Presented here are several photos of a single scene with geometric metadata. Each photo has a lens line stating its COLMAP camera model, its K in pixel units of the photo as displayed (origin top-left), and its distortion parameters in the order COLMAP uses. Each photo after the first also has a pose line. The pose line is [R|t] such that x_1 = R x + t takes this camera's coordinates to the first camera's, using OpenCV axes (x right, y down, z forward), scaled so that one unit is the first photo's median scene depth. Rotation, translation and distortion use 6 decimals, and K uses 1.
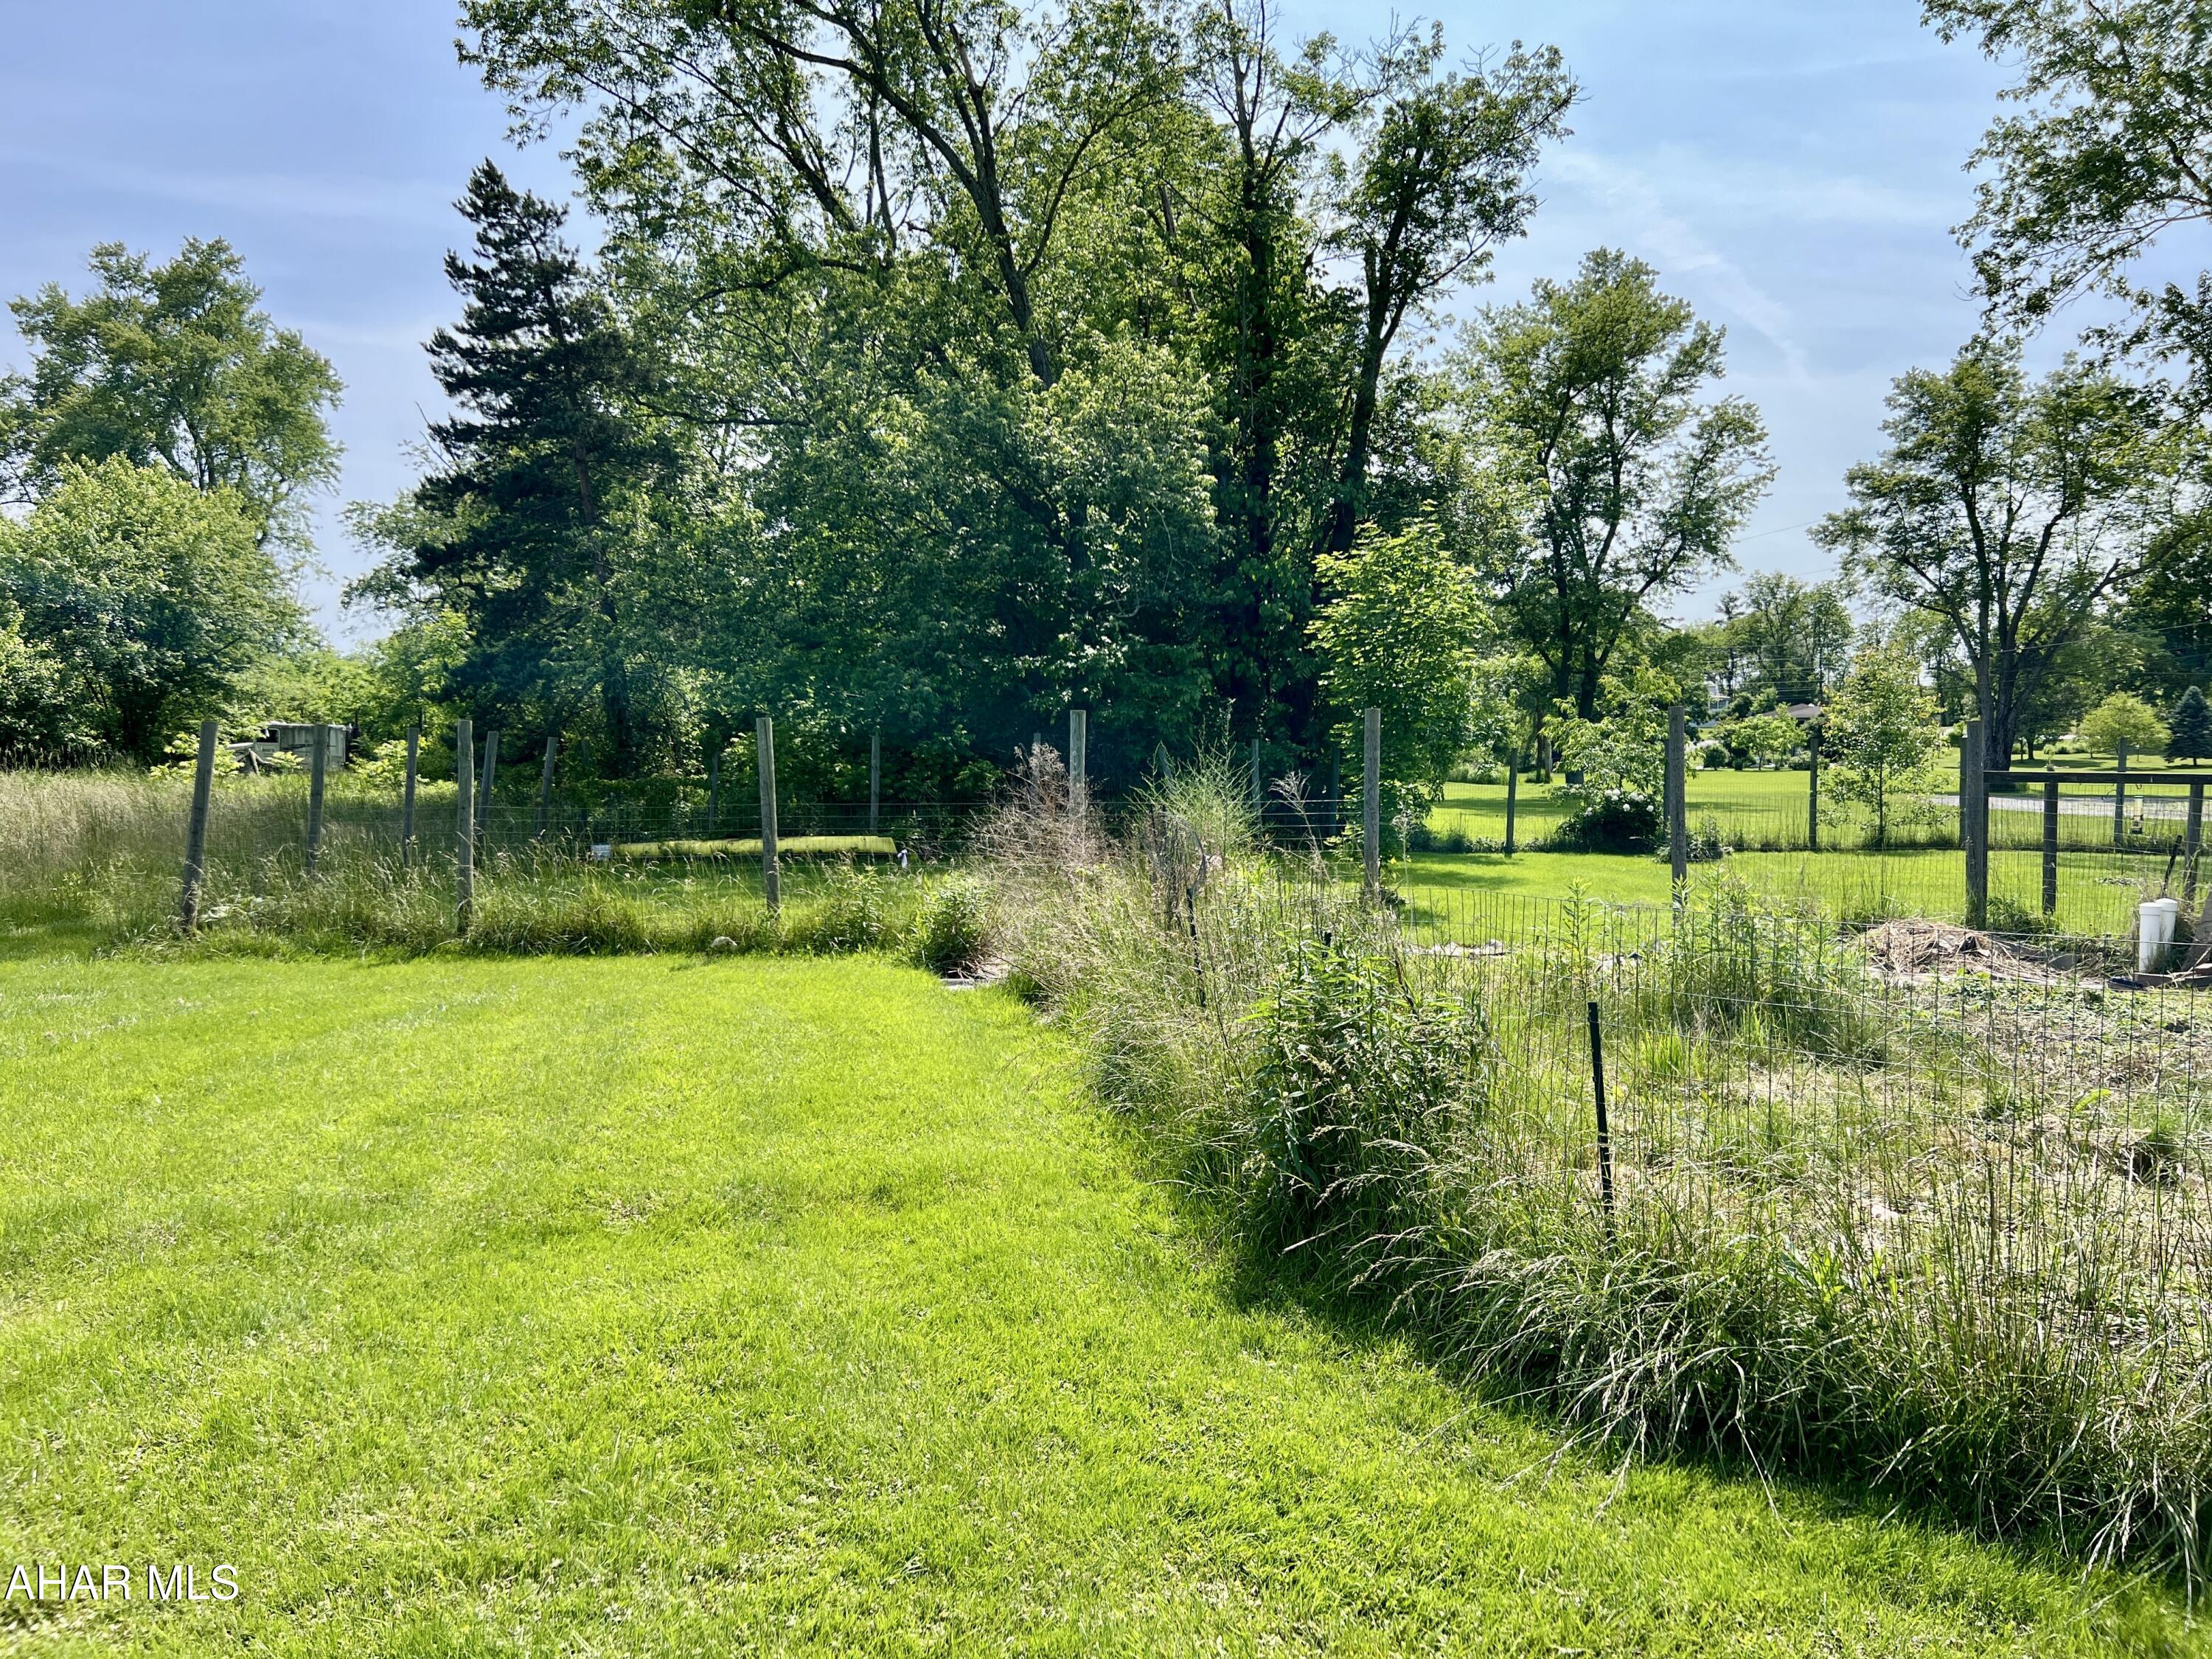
lens RADIAL K [[1692.1, 0, 1106.9], [0, 1692.1, 816.8], [0, 0, 1]] dist [0.065959, -0.012508]
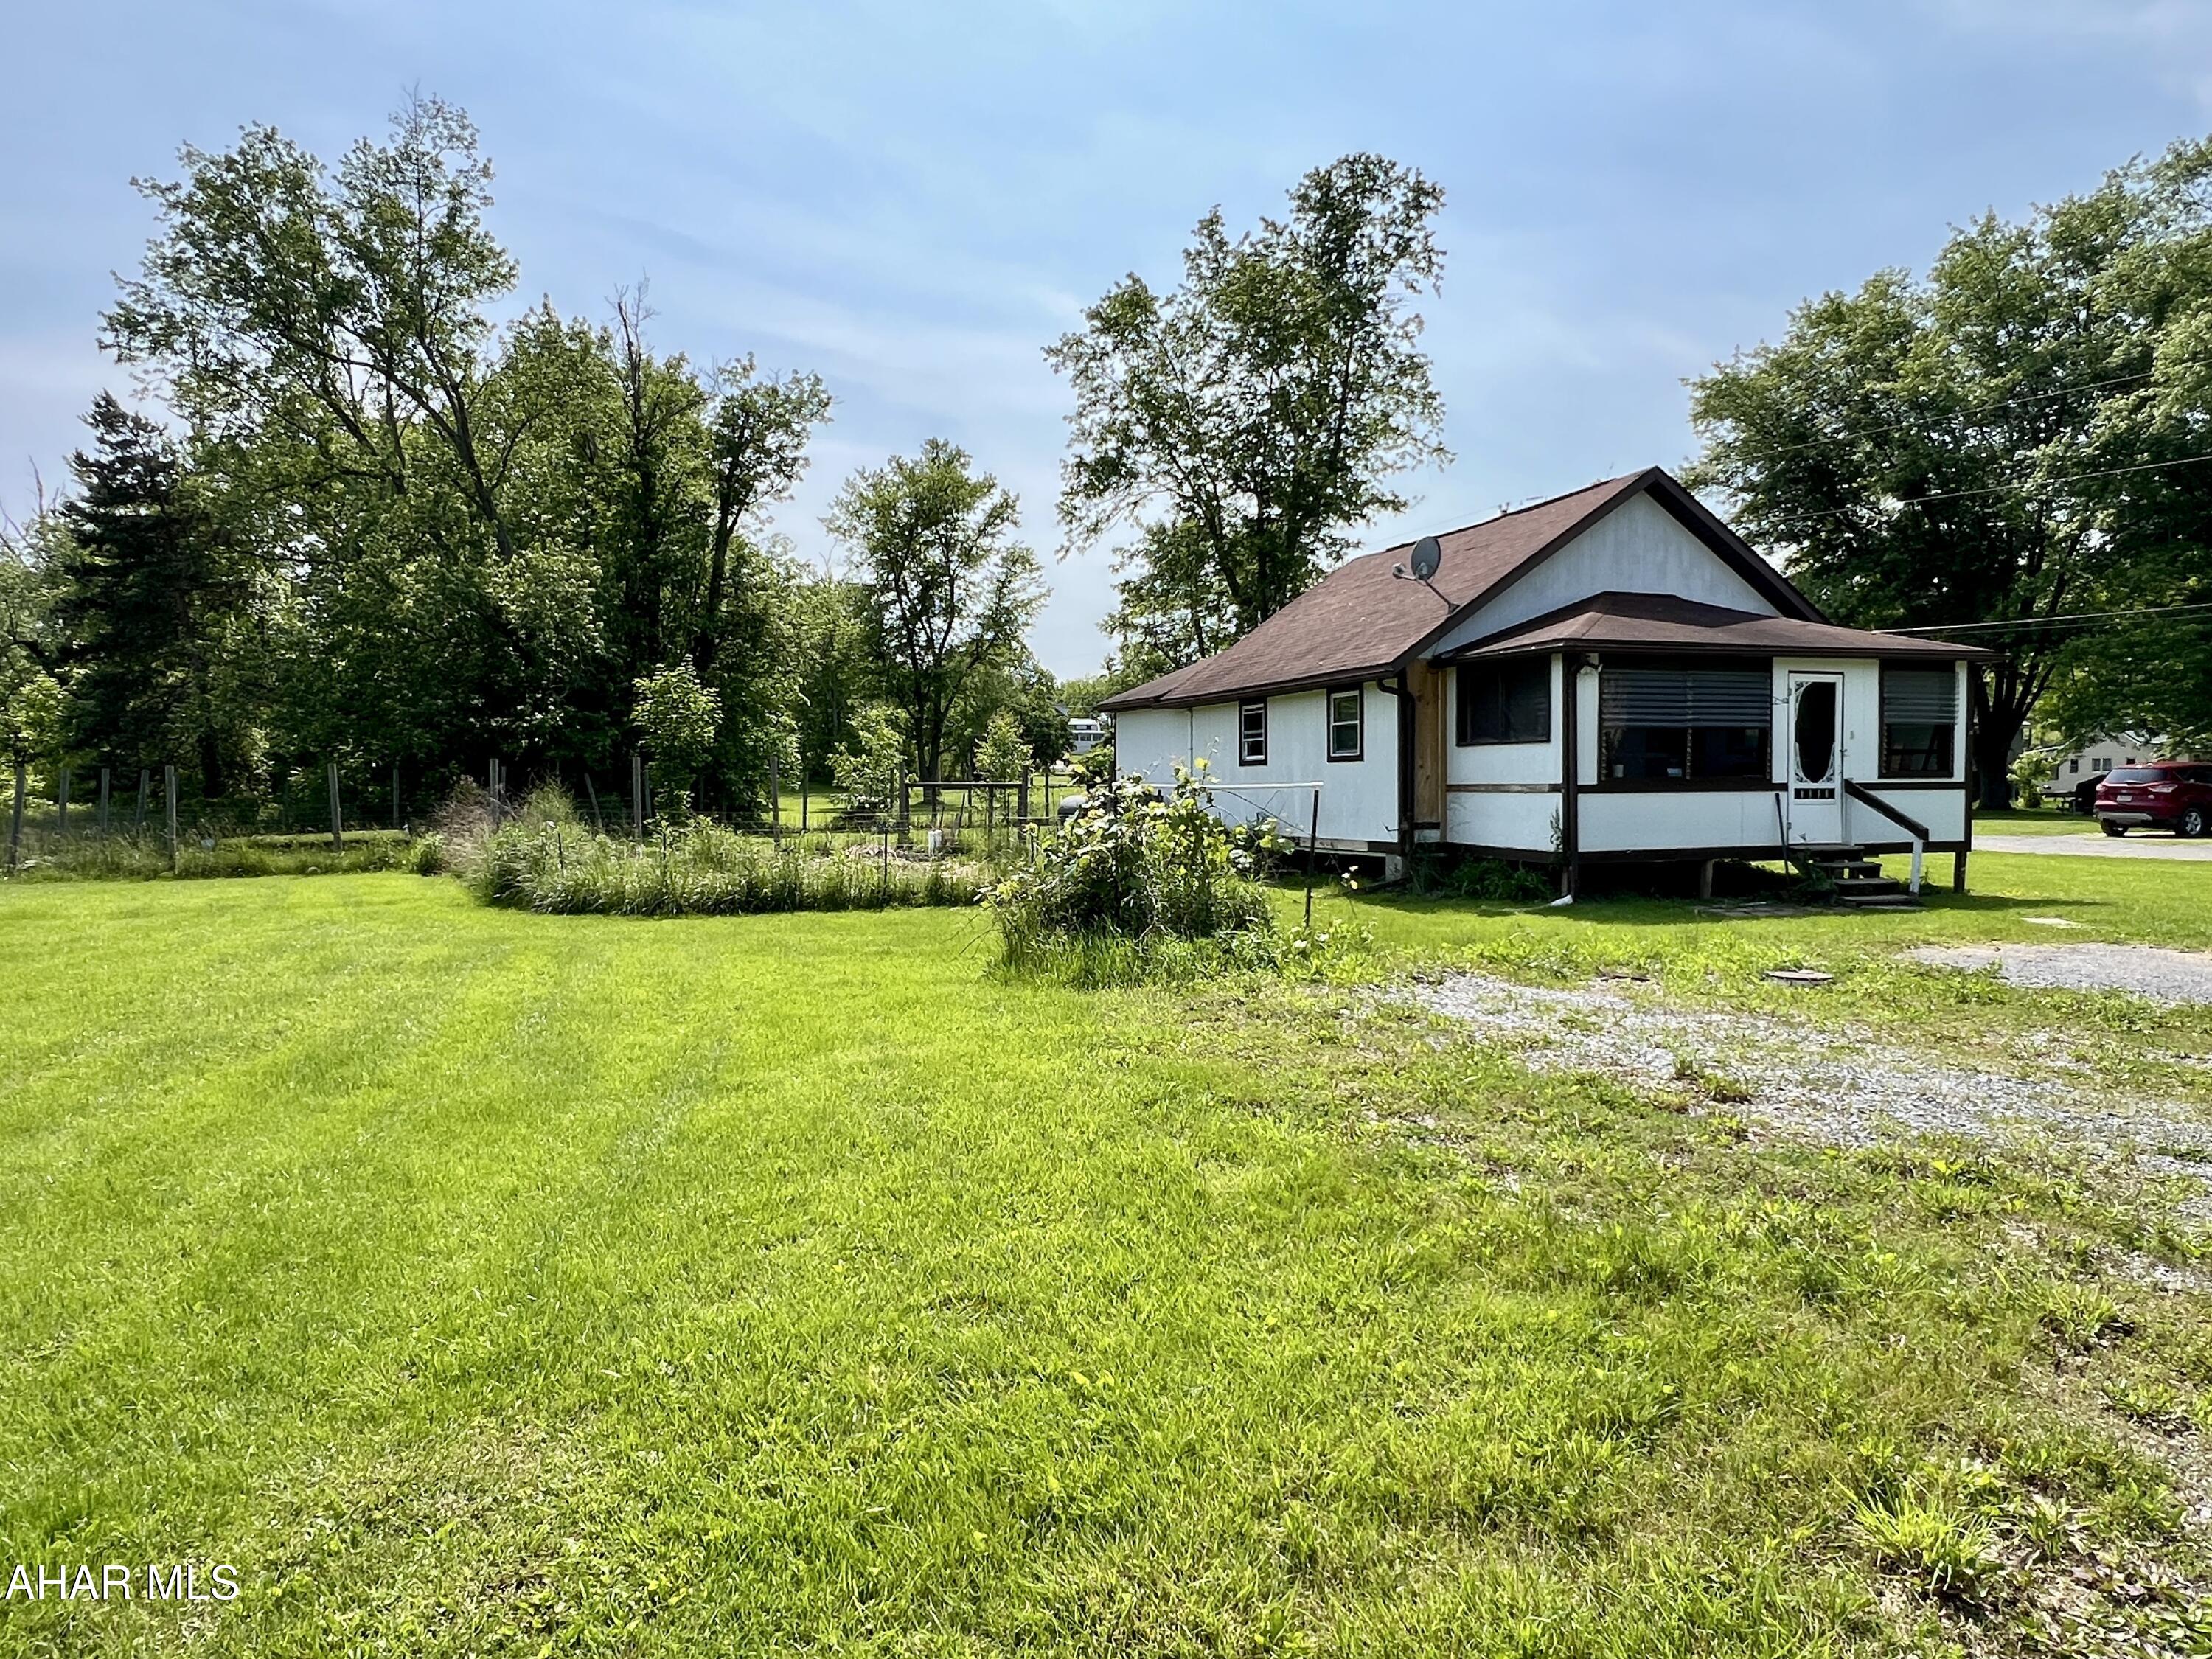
lens RADIAL K [[1373.9, 0, 1102.7], [0, 1373.9, 838.1], [0, 0, 1]] dist [-0.001038, -0.006481]
pose [[0.945685, -0.025065, 0.324117, 0.067497], [0.022559, 0.999680, 0.011488, 0.016734], [-0.324301, -0.003552, 0.945947, -0.416704]]
